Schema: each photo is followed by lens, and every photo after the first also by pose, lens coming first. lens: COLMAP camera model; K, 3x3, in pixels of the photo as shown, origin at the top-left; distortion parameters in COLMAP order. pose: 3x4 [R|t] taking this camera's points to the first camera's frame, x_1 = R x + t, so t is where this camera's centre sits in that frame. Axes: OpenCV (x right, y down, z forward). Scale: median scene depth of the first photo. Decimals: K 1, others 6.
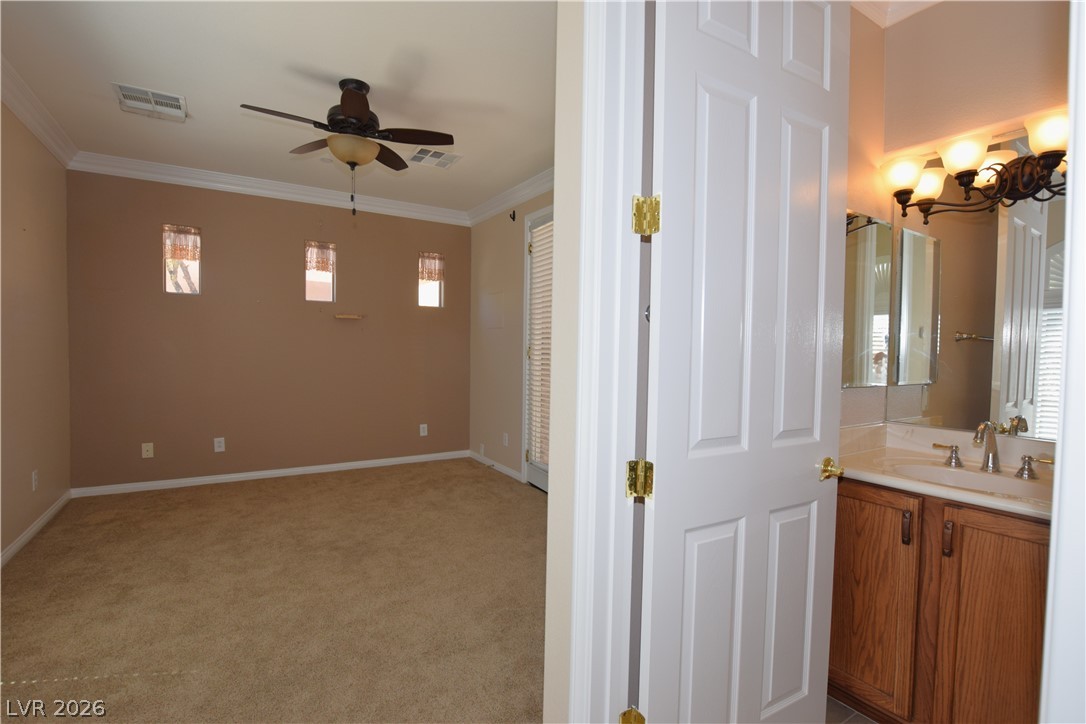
lens RADIAL K [[507.5, 0, 544.2], [0, 507.5, 360.5], [0, 0, 1]] dist [-0.034665, 0.004484]
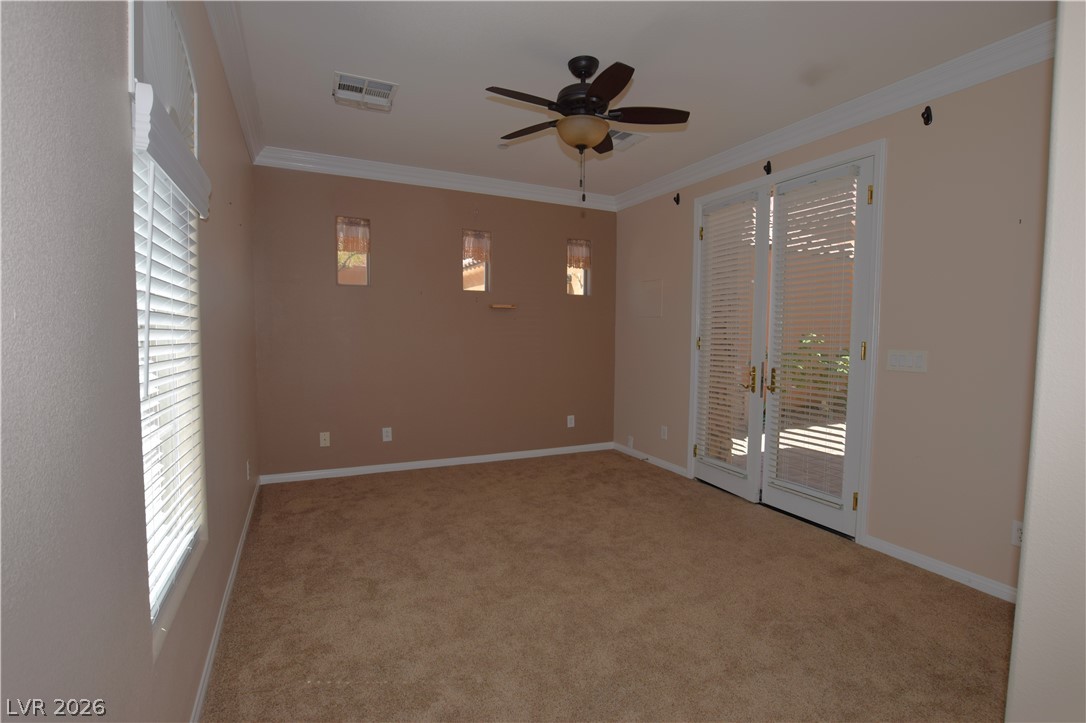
lens RADIAL K [[507.5, 0, 544.2], [0, 507.5, 360.0], [0, 0, 1]] dist [-0.034665, 0.004484]
pose [[0.993308, 0.002631, -0.115464, -0.251118], [0.000433, 0.999649, 0.026501, -0.010924], [0.115494, -0.026374, 0.992958, 0.027392]]
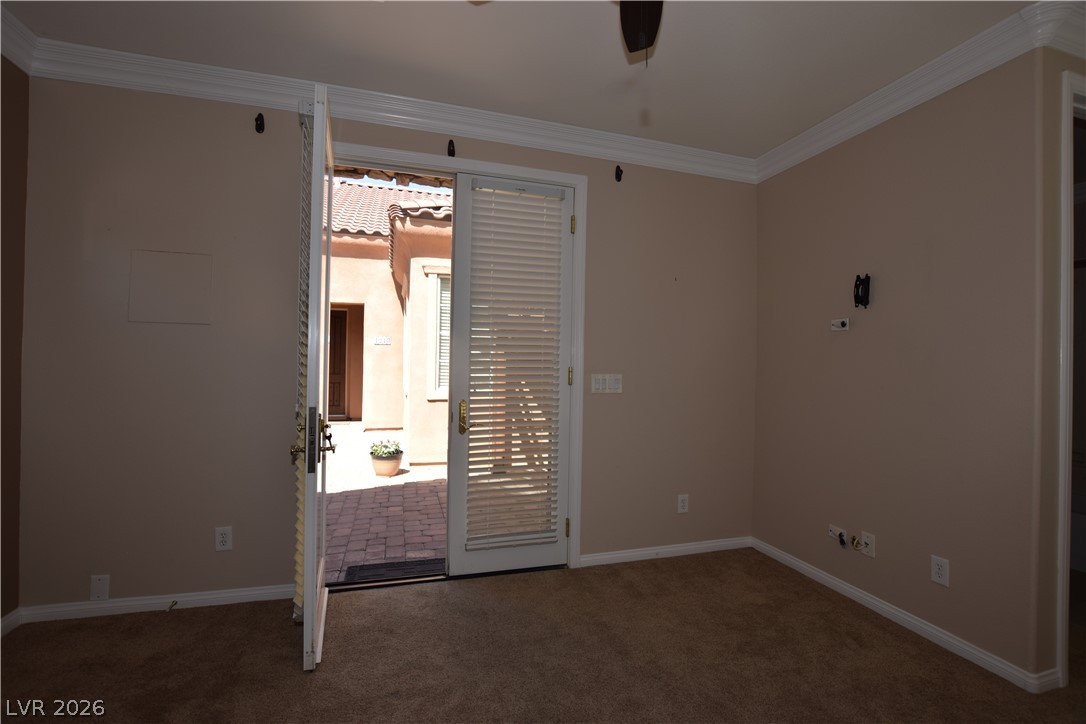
lens RADIAL K [[479.3, 0, 543.0], [0, 479.3, 362.0], [0, 0, 1]] dist [-0.033987, 0.005070]
pose [[0.249655, -0.001505, 0.968334, -0.596511], [0.009410, 0.999955, -0.000872, -0.026341], [-0.968289, 0.009330, 0.249658, 0.726145]]
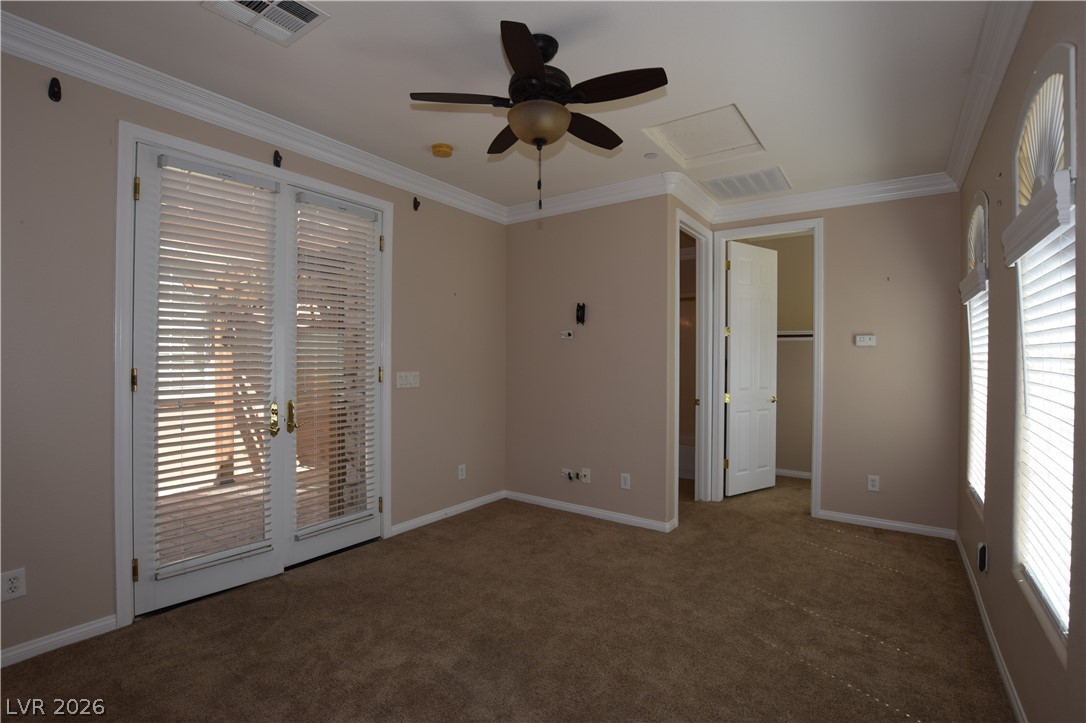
lens RADIAL K [[488.3, 0, 544.2], [0, 488.3, 365.2], [0, 0, 1]] dist [-0.035808, 0.005218]
pose [[-0.387132, -0.022697, 0.921745, -0.792805], [0.014874, 0.999413, 0.030856, -0.044686], [-0.921904, 0.025655, -0.386567, 0.944819]]
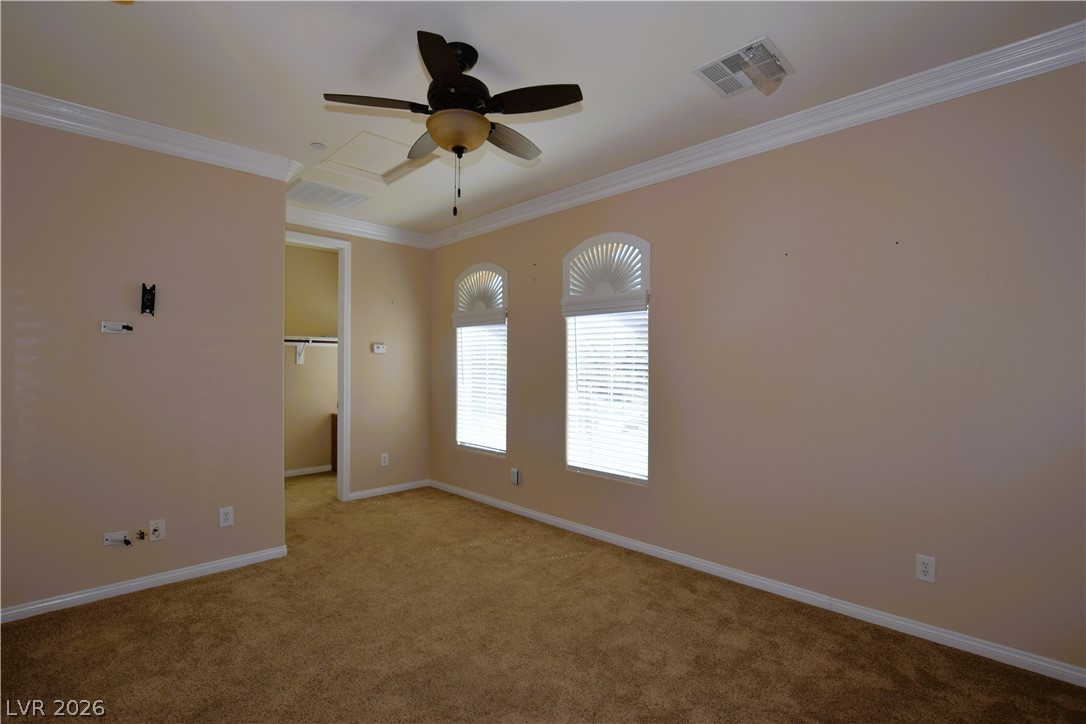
lens RADIAL K [[502.1, 0, 543.0], [0, 502.1, 362.0], [0, 0, 1]] dist [-0.030594, 0.000183]
pose [[-0.973763, -0.018440, -0.226816, -0.248439], [-0.023813, 0.999496, 0.020978, -0.058135], [0.226315, 0.025829, -0.973712, 1.323108]]
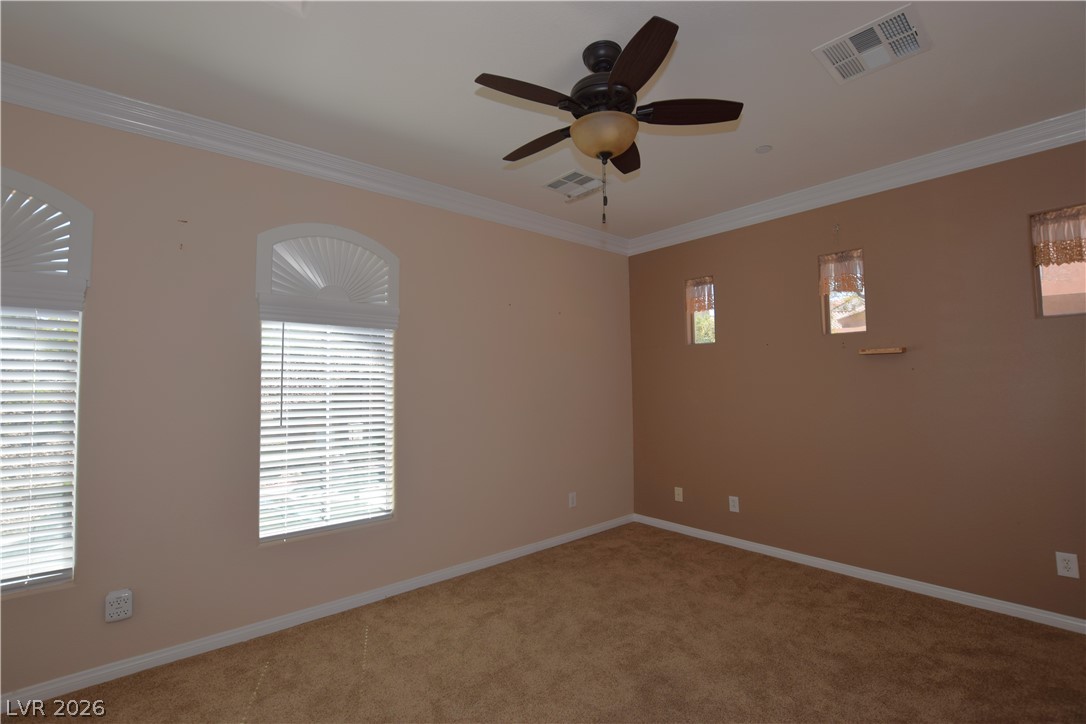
lens RADIAL K [[479.3, 0, 543.0], [0, 479.3, 362.0], [0, 0, 1]] dist [-0.033987, 0.005070]
pose [[0.155926, -0.063582, -0.985720, 0.196760], [-0.014682, 0.997667, -0.066675, -0.032045], [0.987660, 0.024868, 0.154629, 0.599893]]
